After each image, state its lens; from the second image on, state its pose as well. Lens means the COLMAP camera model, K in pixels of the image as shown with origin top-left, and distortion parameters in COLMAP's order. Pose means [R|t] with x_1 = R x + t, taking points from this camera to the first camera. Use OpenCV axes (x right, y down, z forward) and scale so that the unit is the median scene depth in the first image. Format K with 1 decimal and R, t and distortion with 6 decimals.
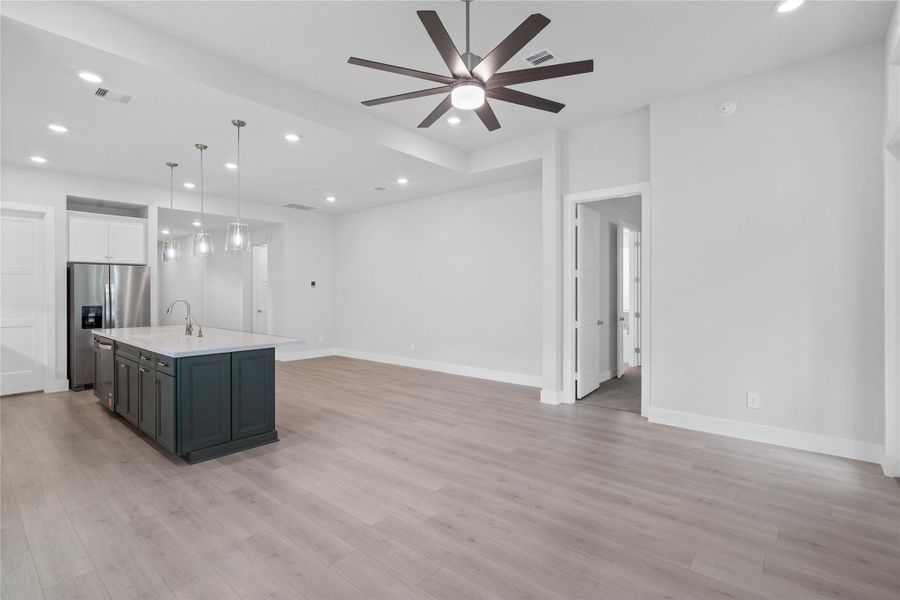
lens RADIAL K [[429.1, 0, 444.2], [0, 429.1, 296.2], [0, 0, 1]] dist [-0.001544, 0.000302]
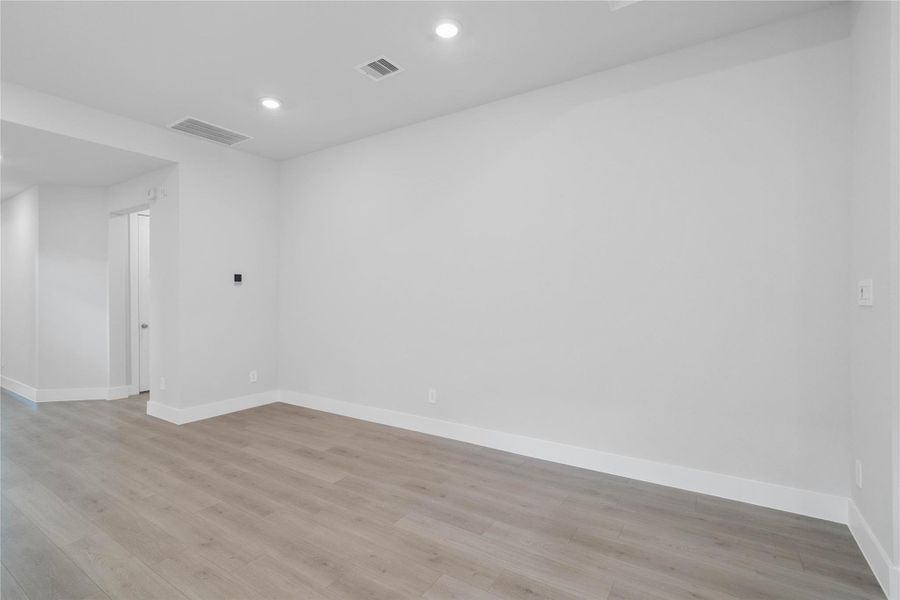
lens RADIAL K [[418.0, 0, 450.0], [0, 418.0, 300.0], [0, 0, 1]] dist [0.000857, 0.000237]
pose [[0.989708, -0.002996, 0.143067, -0.111407], [0.002886, 0.999995, 0.000974, -0.000274], [-0.143070, -0.000551, 0.989712, 0.430239]]
